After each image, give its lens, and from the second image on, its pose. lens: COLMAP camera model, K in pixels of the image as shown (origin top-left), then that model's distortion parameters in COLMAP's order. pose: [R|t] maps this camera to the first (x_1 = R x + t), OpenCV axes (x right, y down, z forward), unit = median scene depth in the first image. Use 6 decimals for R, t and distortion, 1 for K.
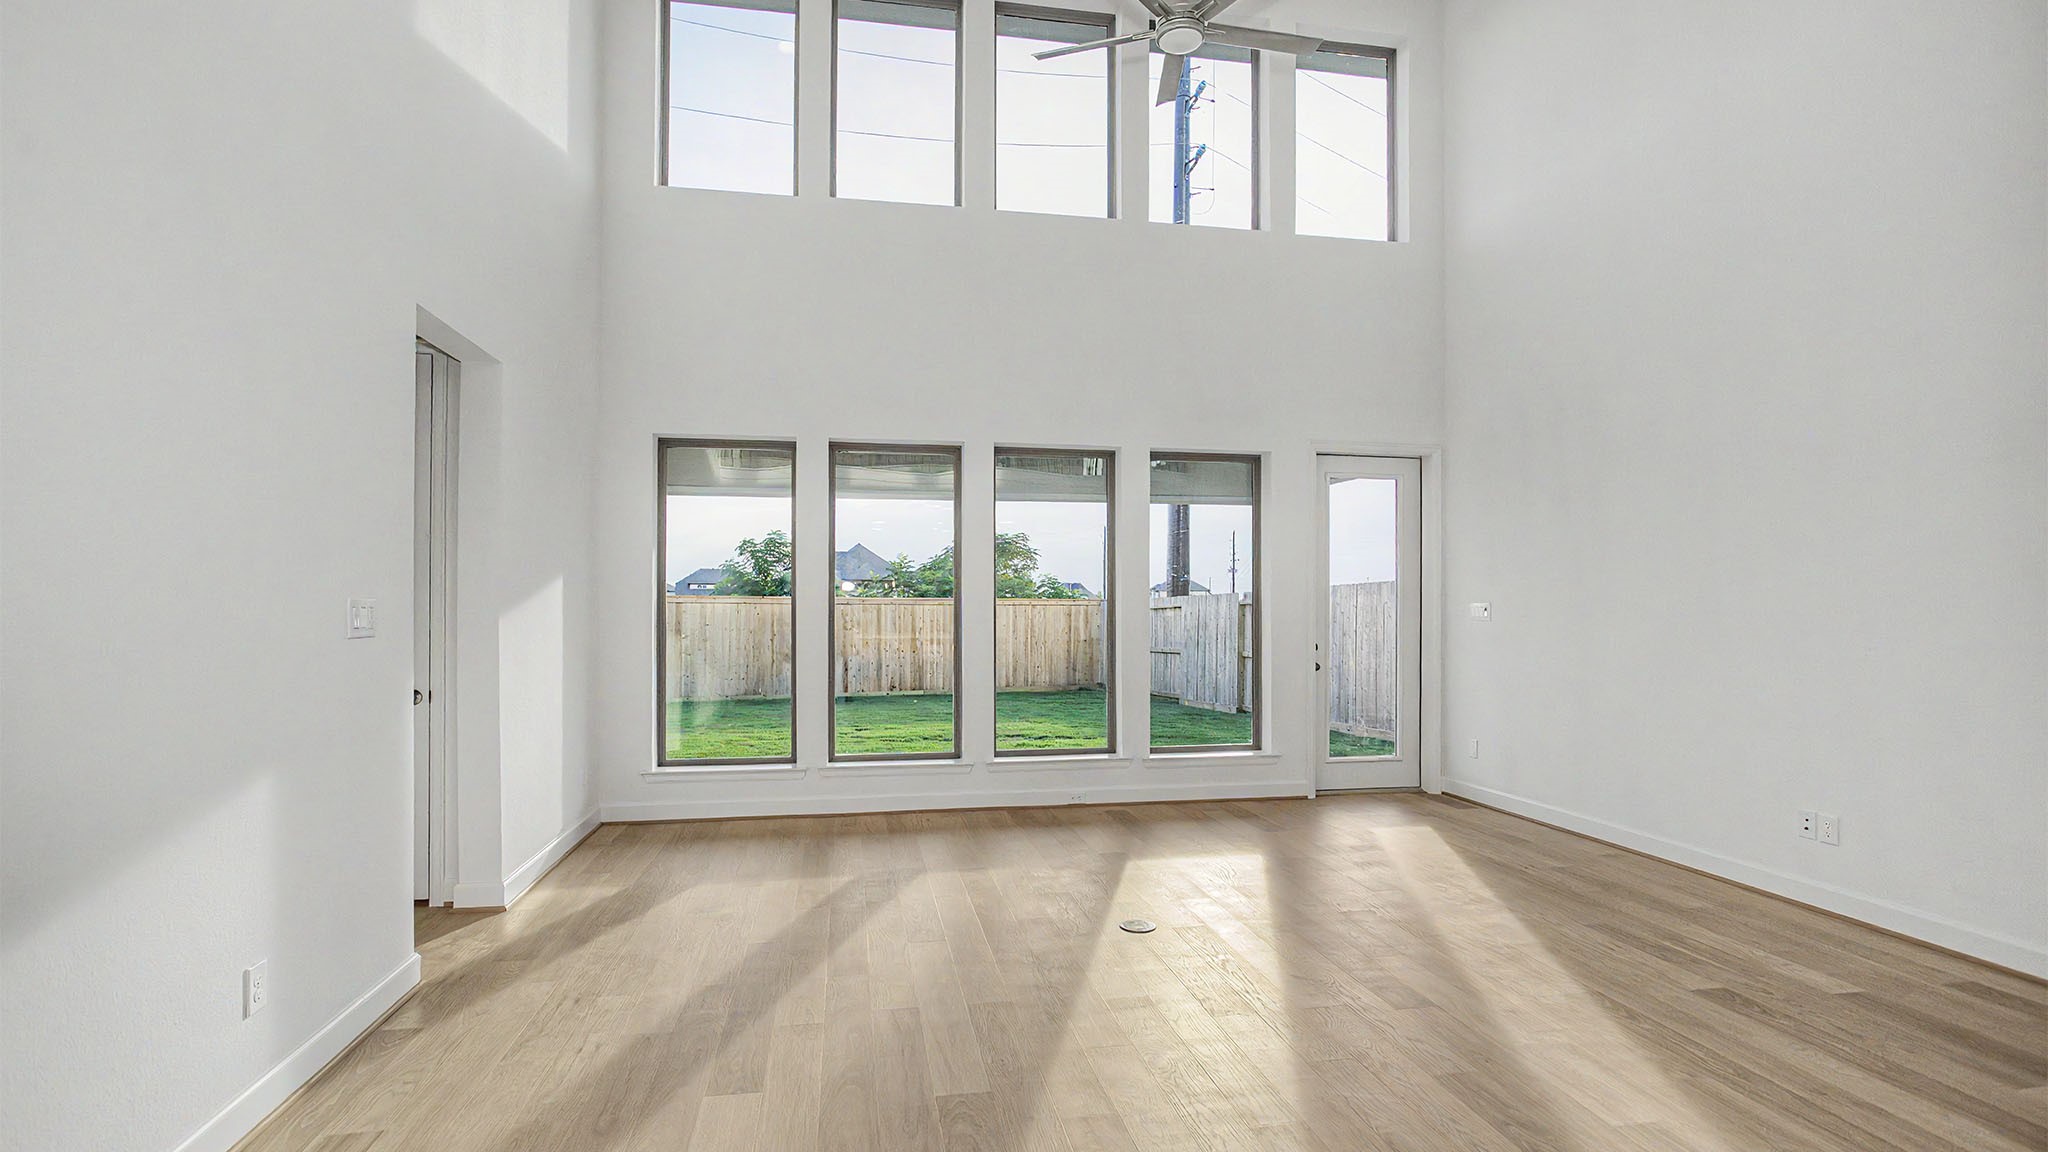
lens RADIAL K [[975.4, 0, 1027.1], [0, 975.4, 586.2], [0, 0, 1]] dist [-0.006900, -0.000574]
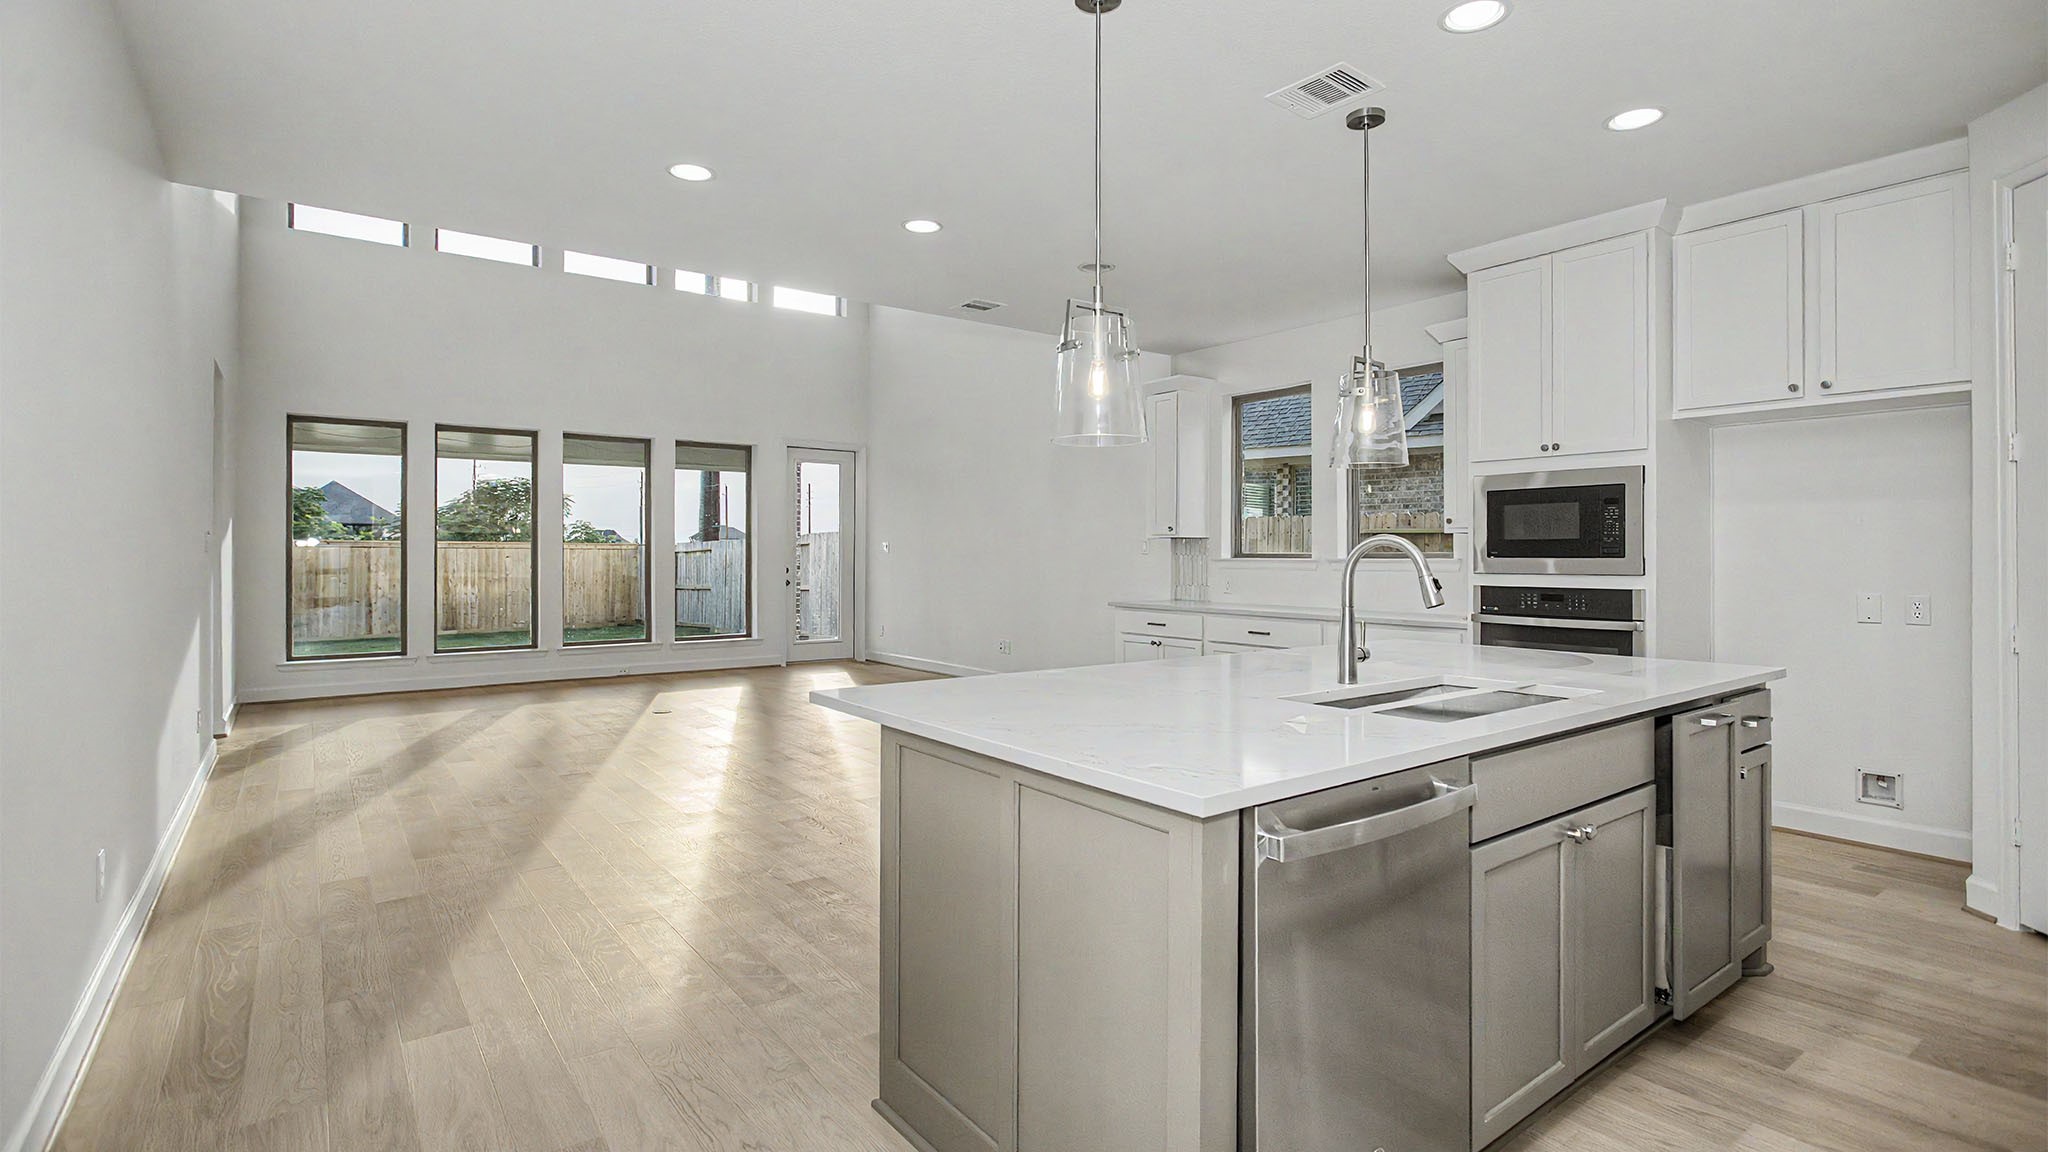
lens RADIAL K [[975.4, 0, 1031.7], [0, 975.4, 554.0], [0, 0, 1]] dist [-0.006900, -0.000574]
pose [[0.896122, 0.001351, 0.443805, -0.043967], [-0.009890, 0.999808, 0.016925, 0.005709], [-0.443697, -0.019556, 0.895964, -0.540069]]
